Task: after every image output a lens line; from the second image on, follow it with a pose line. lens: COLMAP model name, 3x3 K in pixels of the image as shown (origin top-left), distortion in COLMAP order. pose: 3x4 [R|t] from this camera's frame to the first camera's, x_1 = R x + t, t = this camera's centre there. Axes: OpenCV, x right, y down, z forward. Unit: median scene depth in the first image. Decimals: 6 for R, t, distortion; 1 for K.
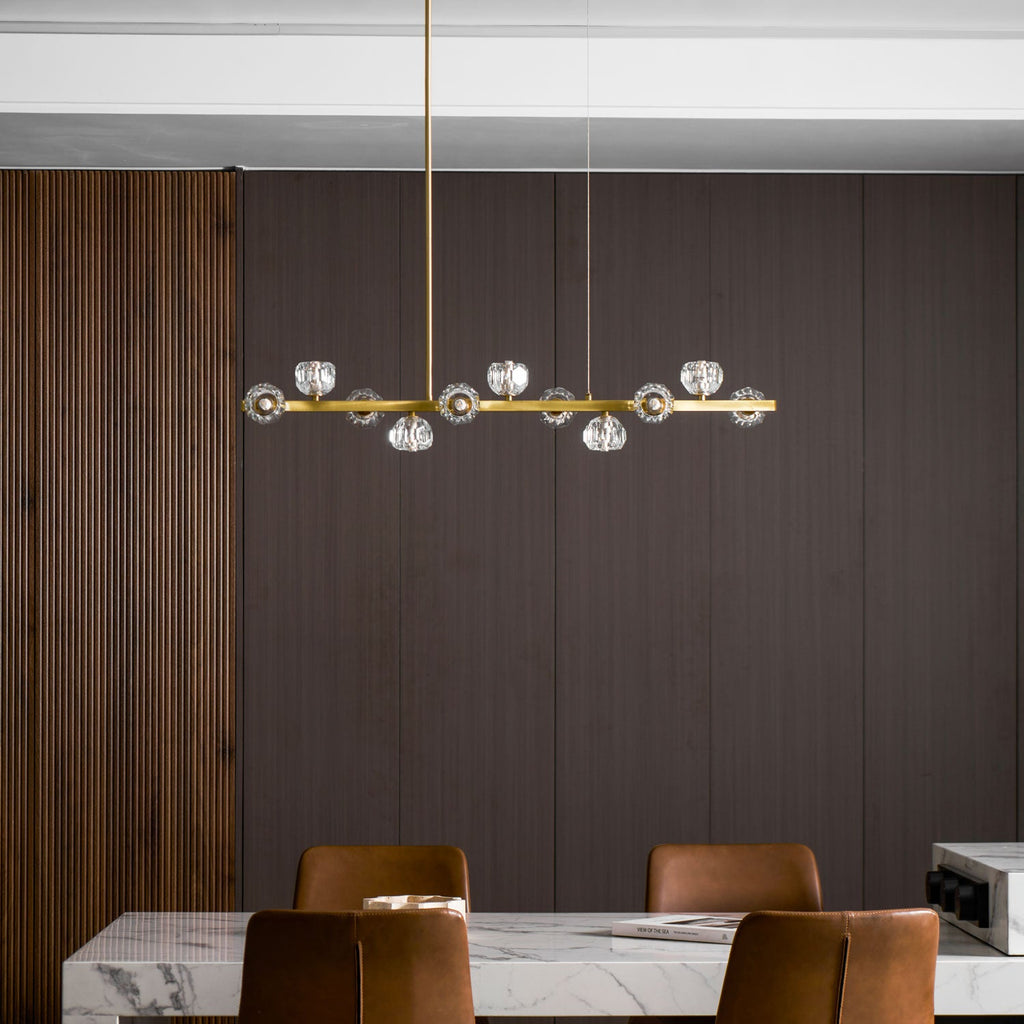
lens RADIAL K [[3192.1, 0, 514.9], [0, 3192.1, 603.4], [0, 0, 1]] dist [0.060977, -0.818887]
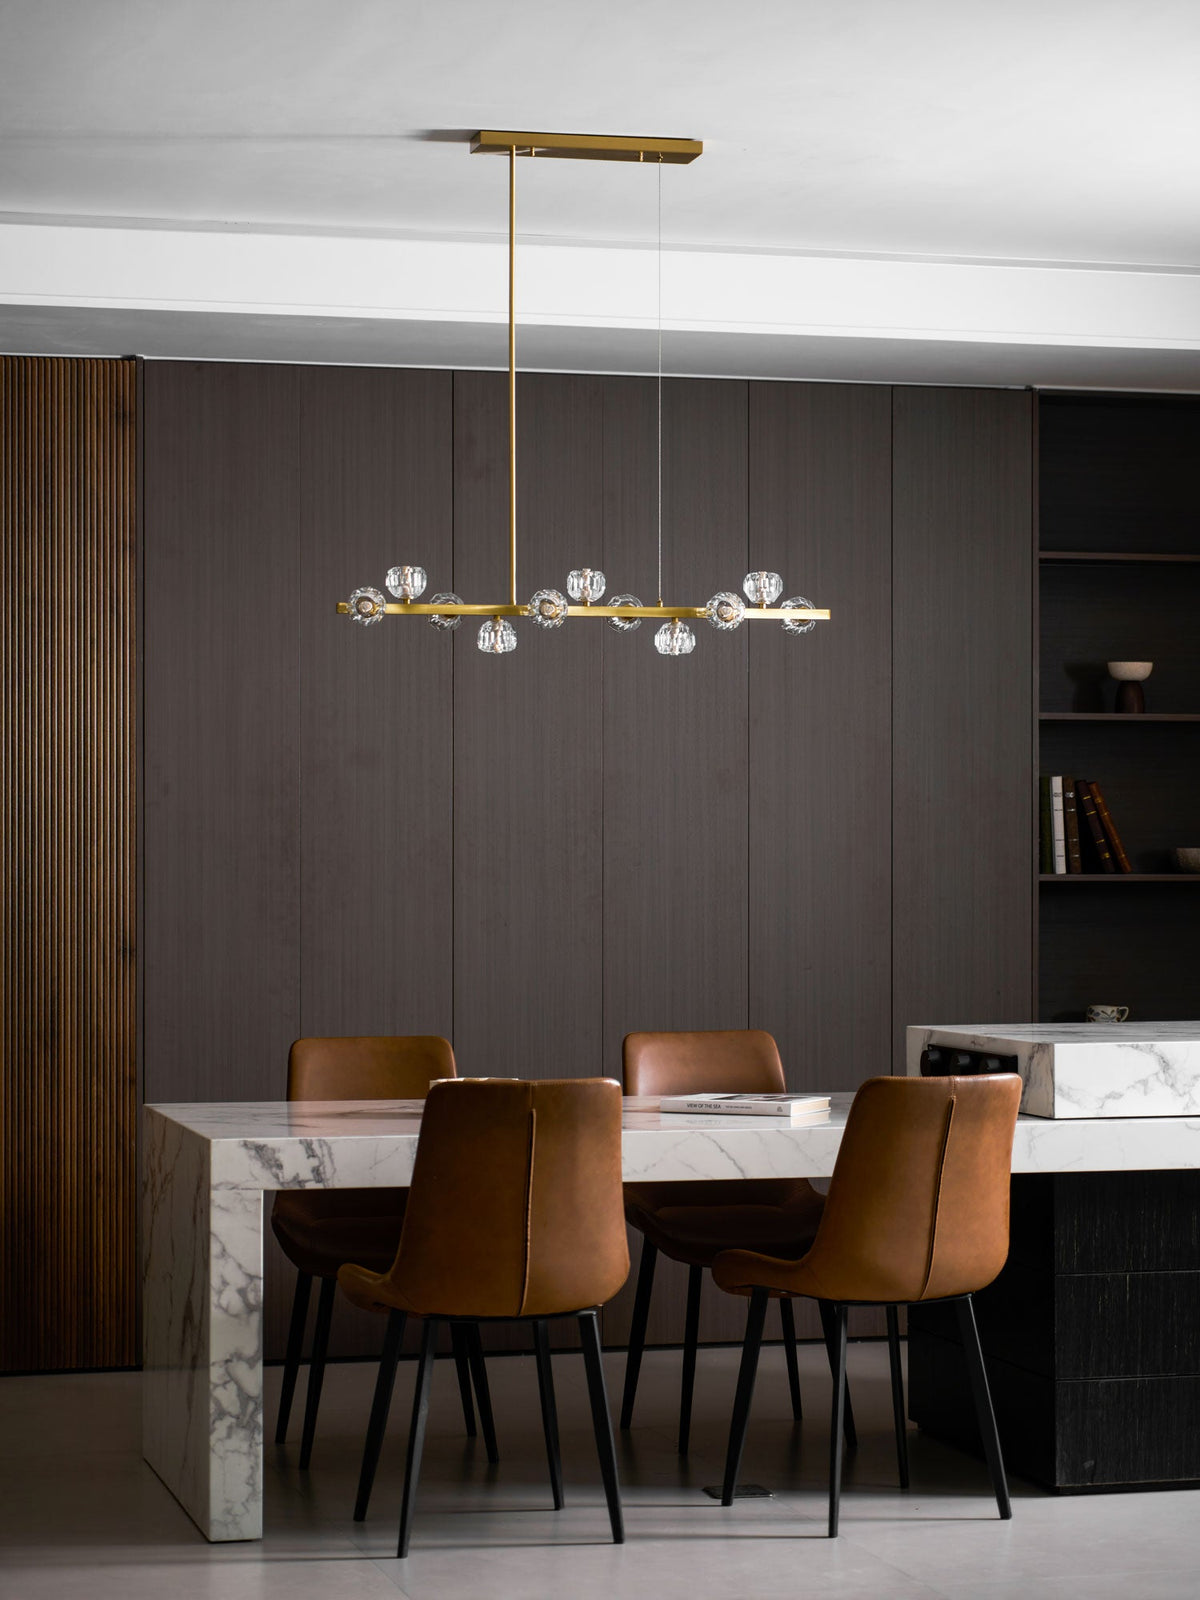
lens RADIAL K [[3827.4, 0, 603.1], [0, 3827.4, 848.9], [0, 0, 1]] dist [0.006769, -0.516814]
pose [[0.971569, -0.000969, 0.236753, -0.293795], [-0.001304, 0.999955, 0.009445, 0.004842], [-0.236751, -0.009485, 0.971524, -0.231462]]
